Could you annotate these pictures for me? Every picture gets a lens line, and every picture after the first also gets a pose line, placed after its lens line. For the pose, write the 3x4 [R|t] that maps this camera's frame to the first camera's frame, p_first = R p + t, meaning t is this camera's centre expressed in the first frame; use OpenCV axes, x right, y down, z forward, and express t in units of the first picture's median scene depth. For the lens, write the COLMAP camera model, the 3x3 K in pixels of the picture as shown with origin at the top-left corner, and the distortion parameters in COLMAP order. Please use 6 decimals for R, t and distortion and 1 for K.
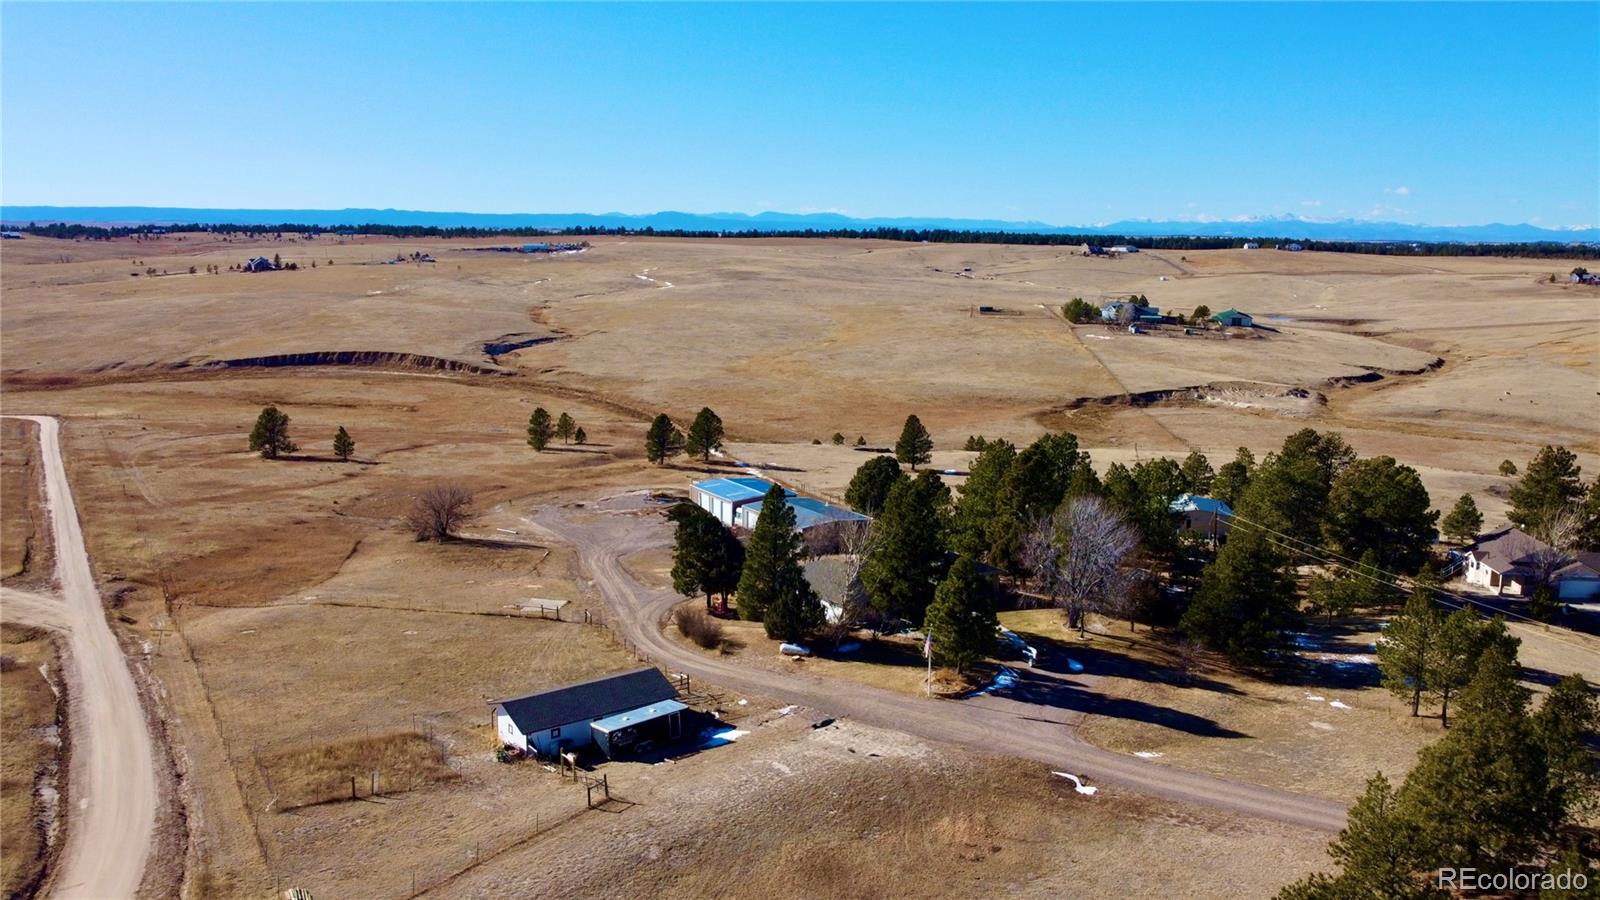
lens RADIAL K [[1267.9, 0, 800.0], [0, 1267.9, 450.0], [0, 0, 1]] dist [-0.007651, 0.008861]
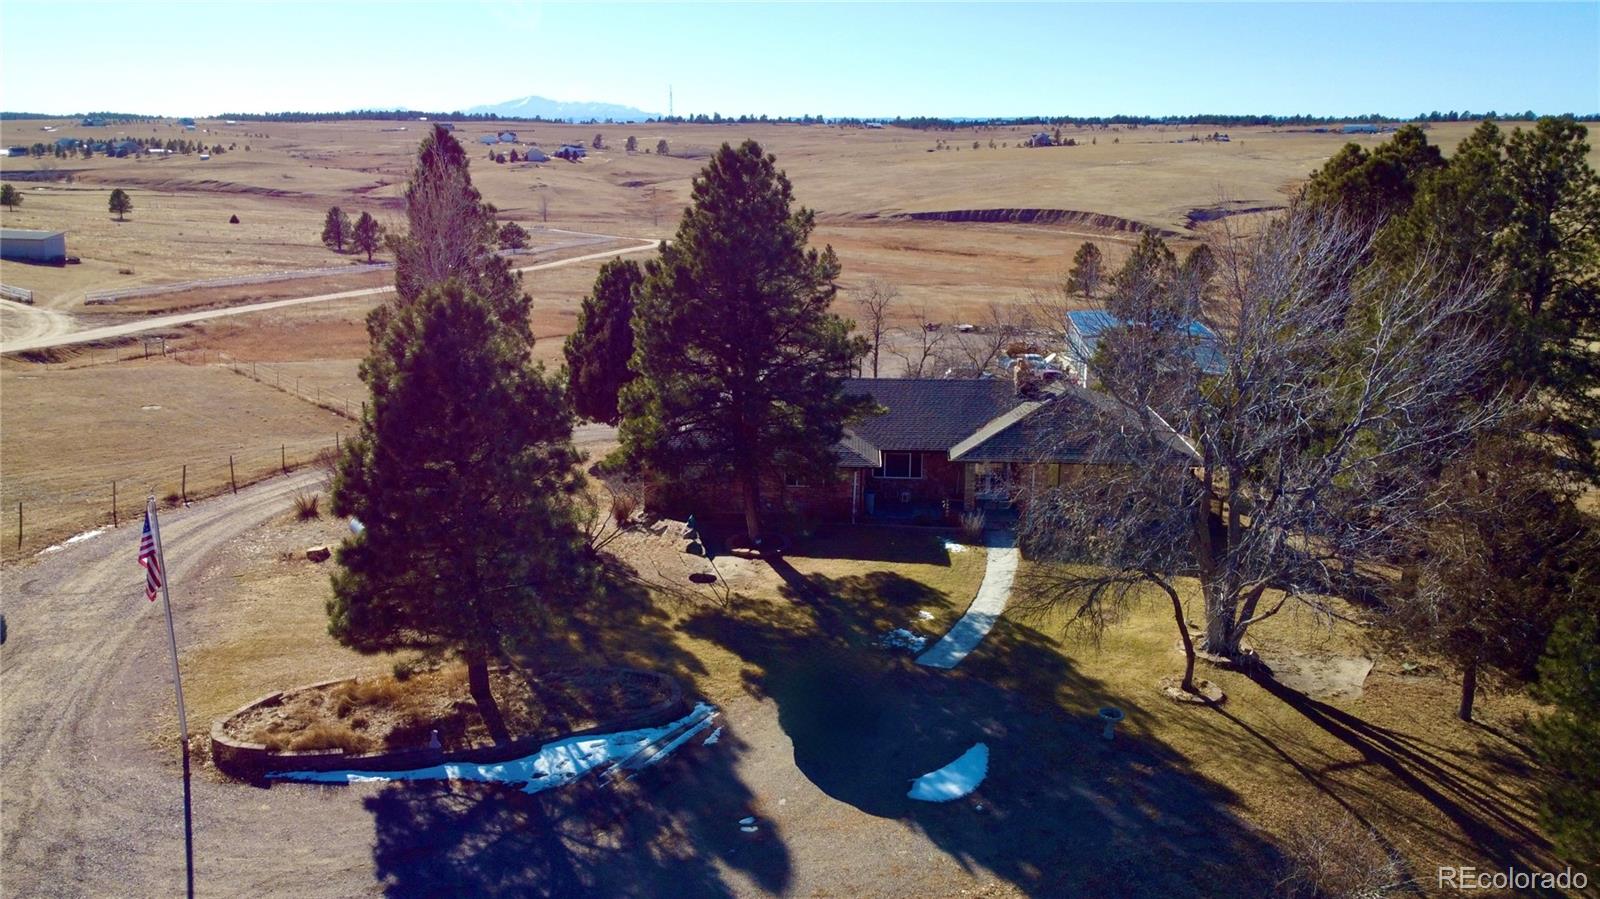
lens RADIAL K [[1267.9, 0, 800.0], [0, 1267.9, 449.5], [0, 0, 1]] dist [-0.007651, 0.008861]
pose [[0.794536, 0.138977, -0.591099, 0.072792], [-0.097738, 0.990033, 0.101396, 0.017346], [0.599299, -0.022790, 0.800201, 0.168944]]
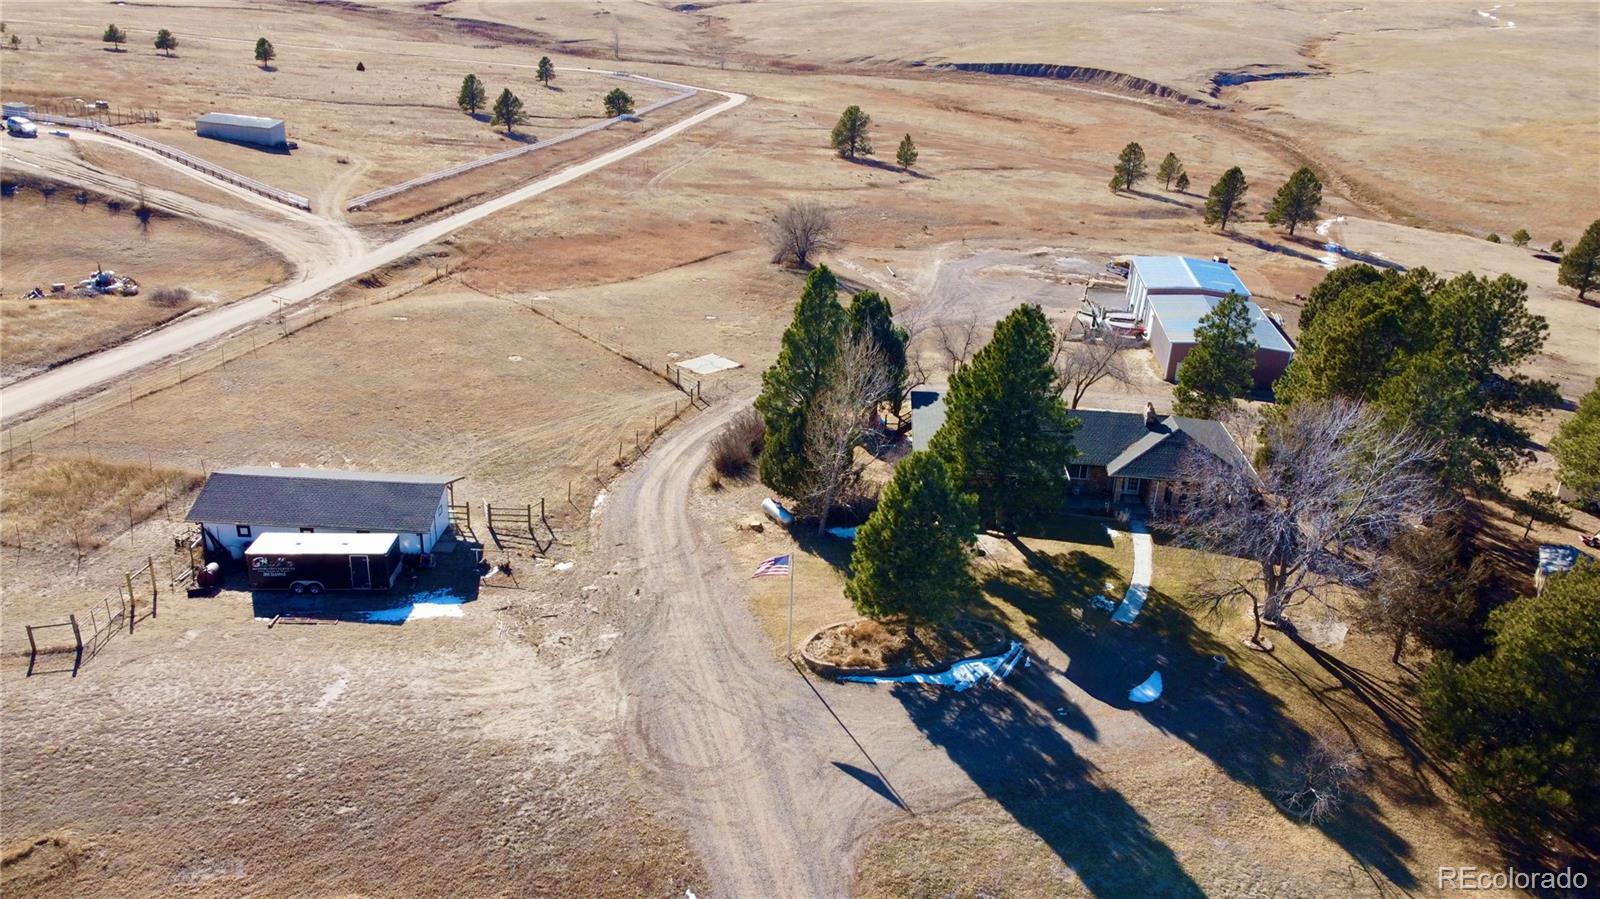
lens RADIAL K [[1195.9, 0, 800.0], [0, 1195.9, 449.5], [0, 0, 1]] dist [-0.002491, -0.003597]
pose [[0.782585, 0.271386, -0.560278, 0.078240], [-0.141350, 0.953935, 0.264630, -0.010030], [0.606285, -0.127900, 0.784895, 0.112170]]
